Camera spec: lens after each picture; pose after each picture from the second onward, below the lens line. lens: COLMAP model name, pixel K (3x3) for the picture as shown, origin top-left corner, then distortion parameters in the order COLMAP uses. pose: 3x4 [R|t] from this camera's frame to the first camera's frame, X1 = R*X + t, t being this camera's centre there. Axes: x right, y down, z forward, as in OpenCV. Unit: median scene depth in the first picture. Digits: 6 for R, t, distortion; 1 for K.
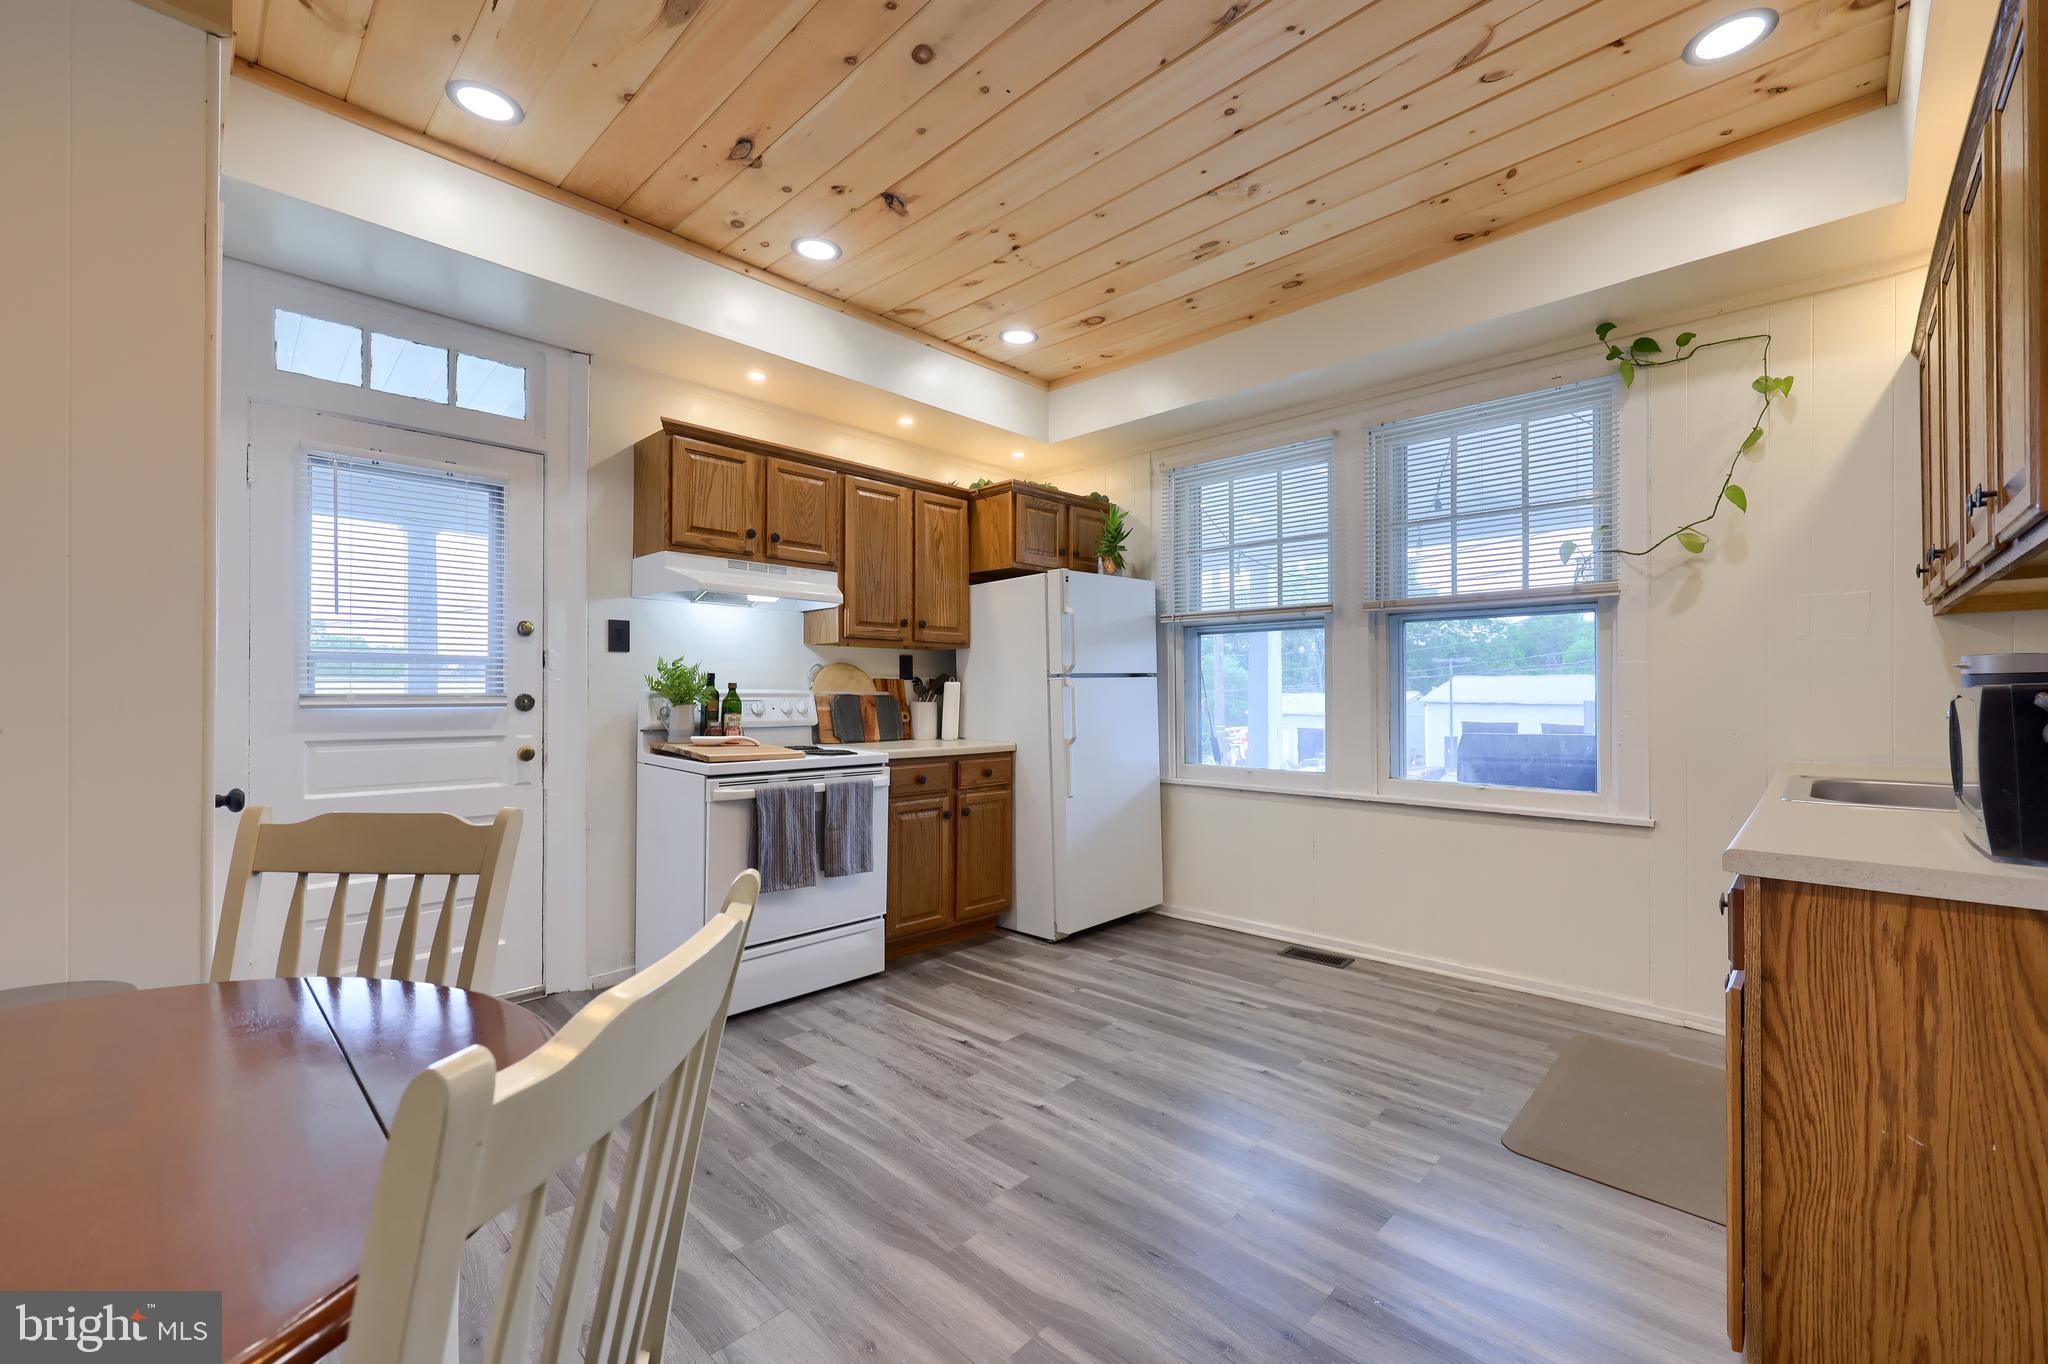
lens RADIAL K [[817.7, 0, 1036.2], [0, 817.7, 686.3], [0, 0, 1]] dist [-0.000336, 0.000627]
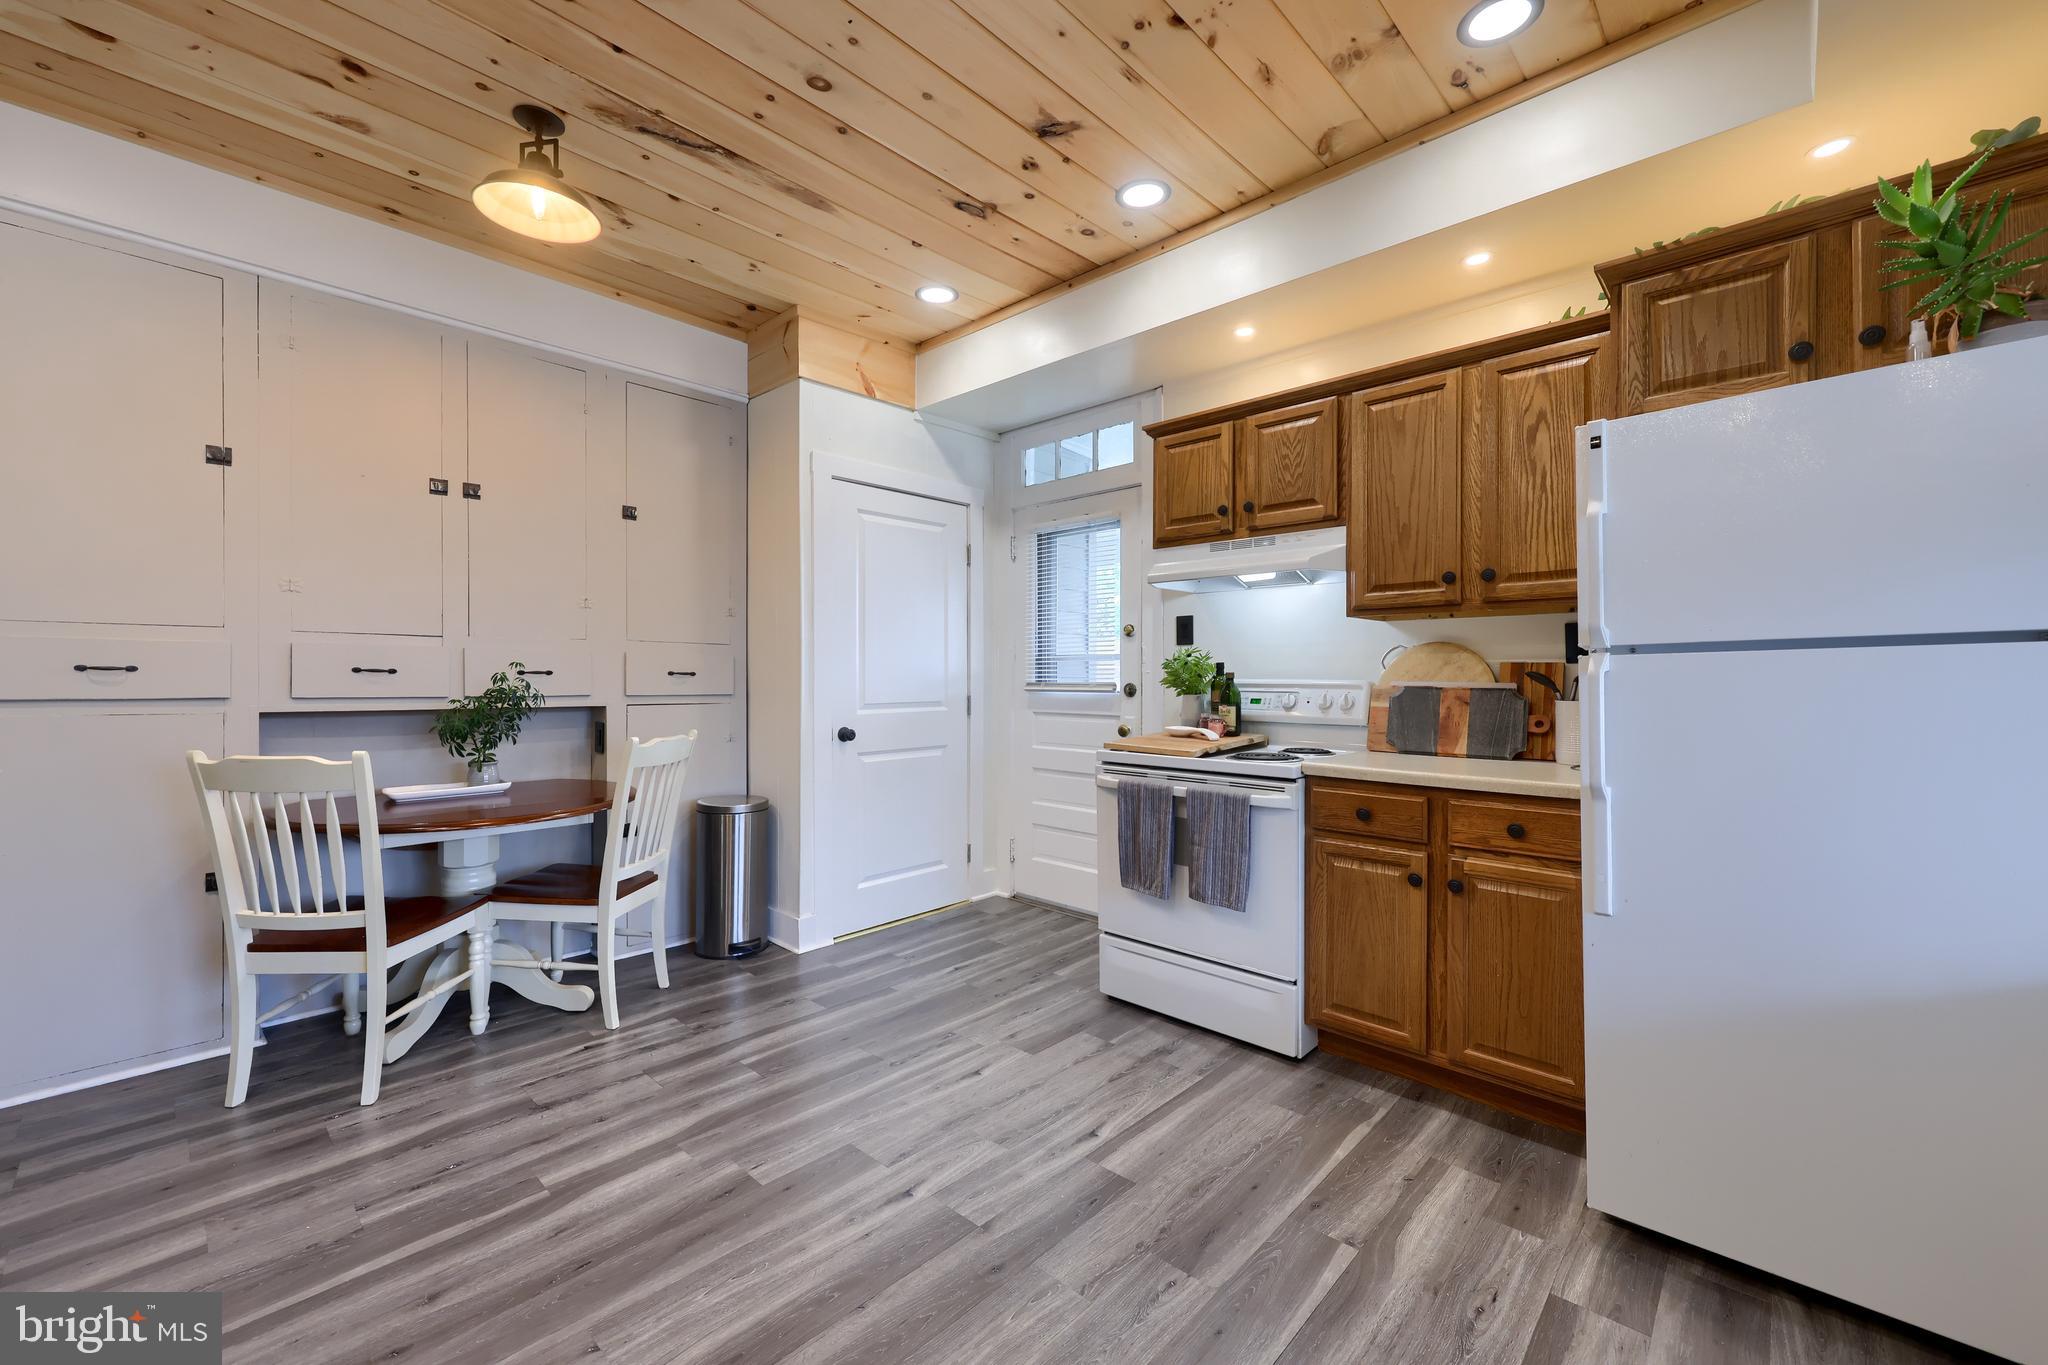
lens RADIAL K [[817.7, 0, 1033.8], [0, 817.7, 676.4], [0, 0, 1]] dist [-0.000336, 0.000627]
pose [[0.015289, -0.003056, -0.999878, 0.571096], [0.004785, 0.999984, -0.002983, 0.001962], [0.999872, -0.004739, 0.015304, 0.774719]]
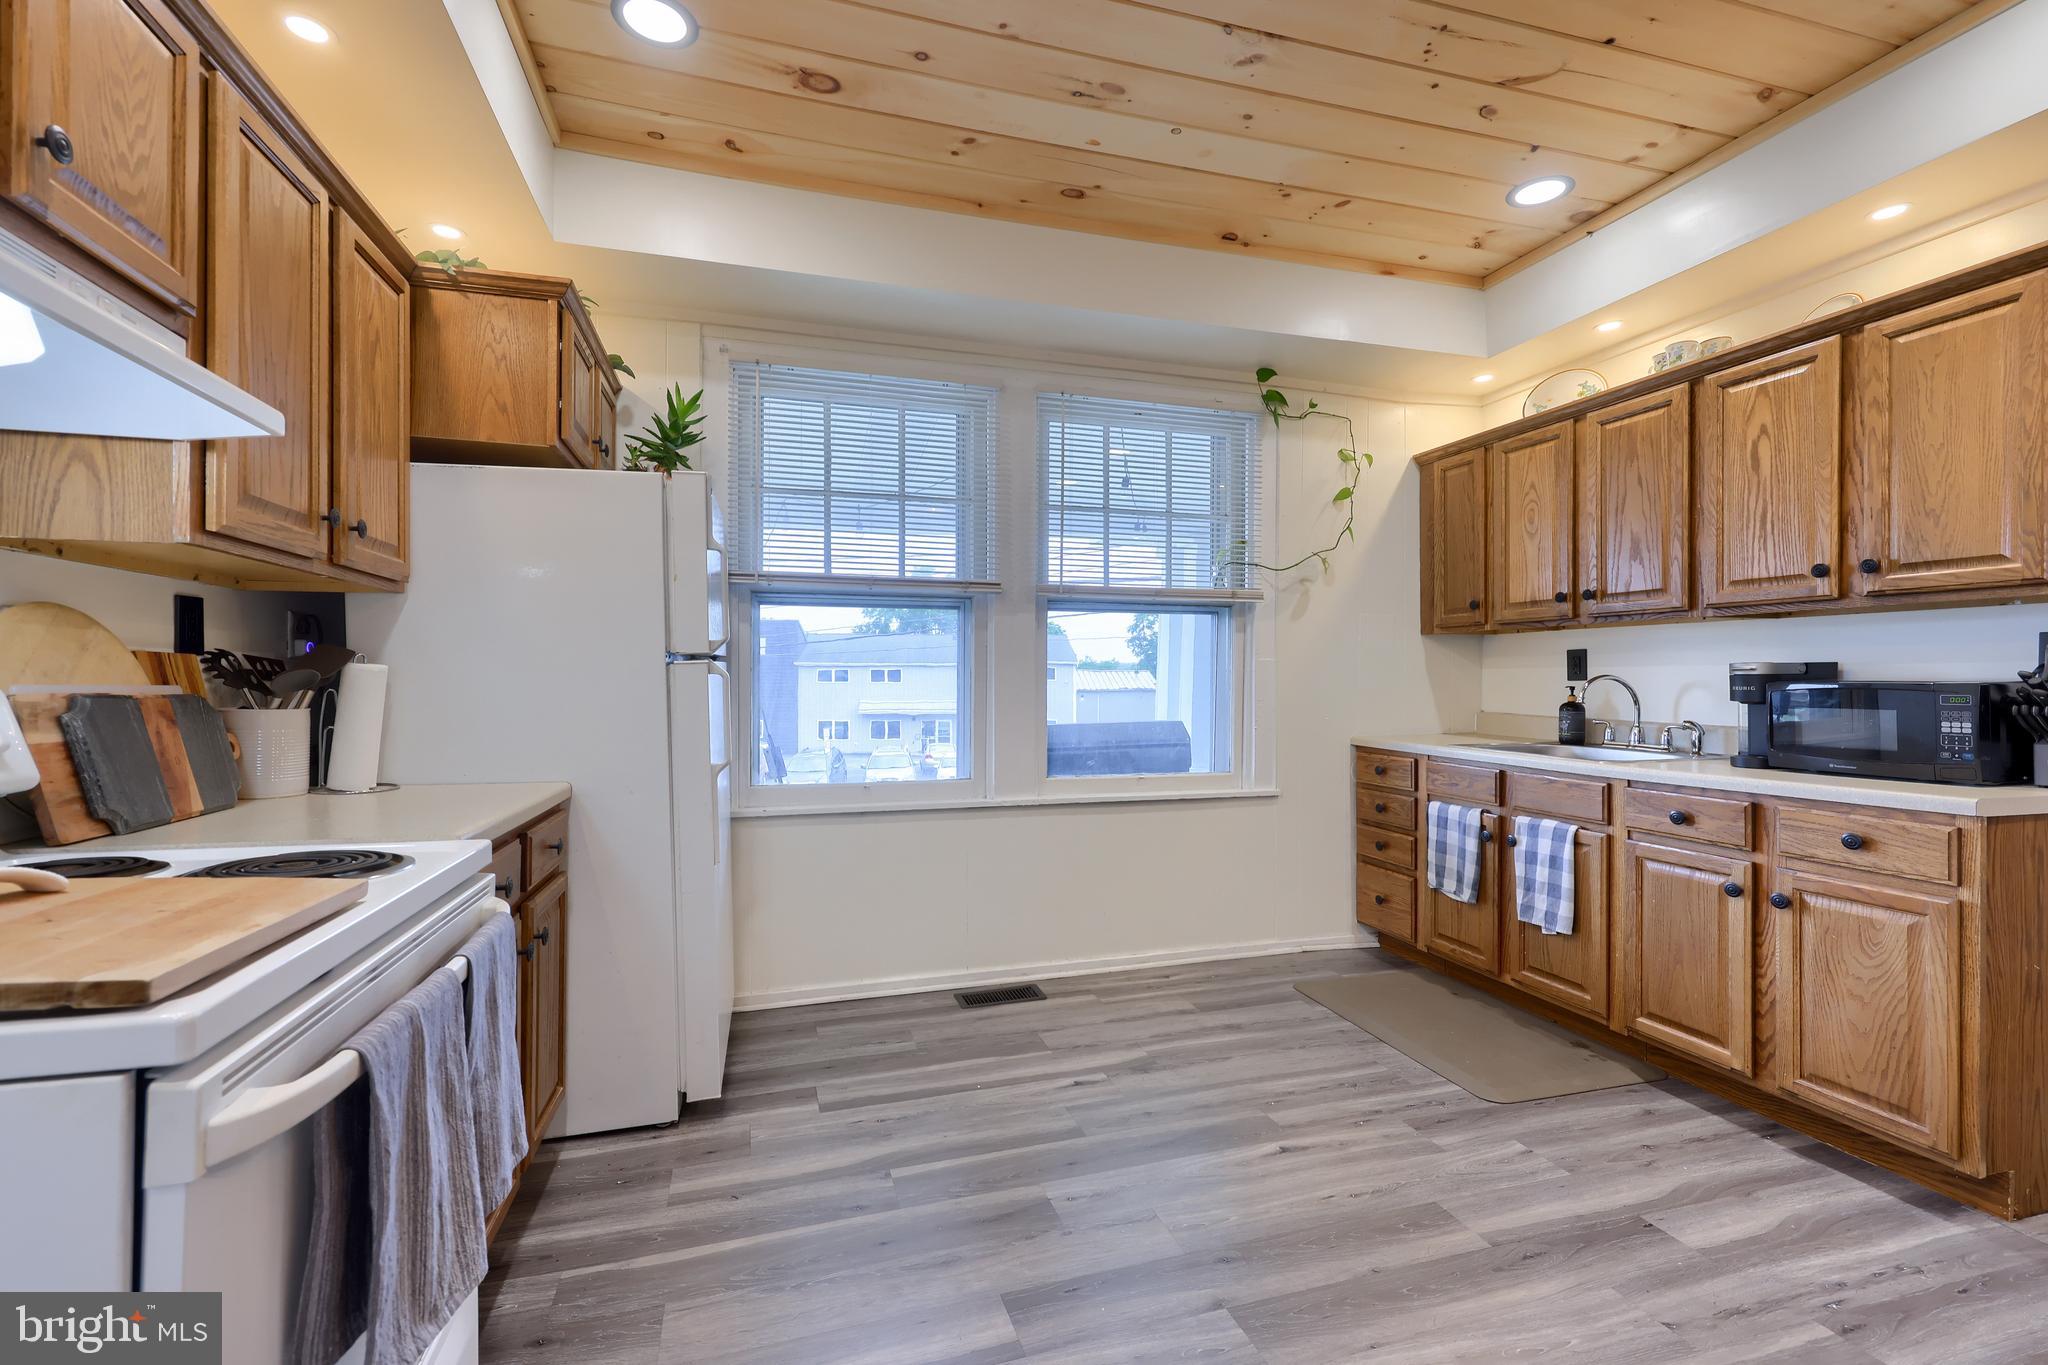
lens RADIAL K [[817.7, 0, 1054.6], [0, 817.7, 681.2], [0, 0, 1]] dist [-0.000336, 0.000627]
pose [[0.507988, 0.001562, 0.861363, -0.400220], [-0.005665, 0.999983, 0.001528, 0.001931], [-0.861345, -0.005655, 0.507988, 0.577326]]
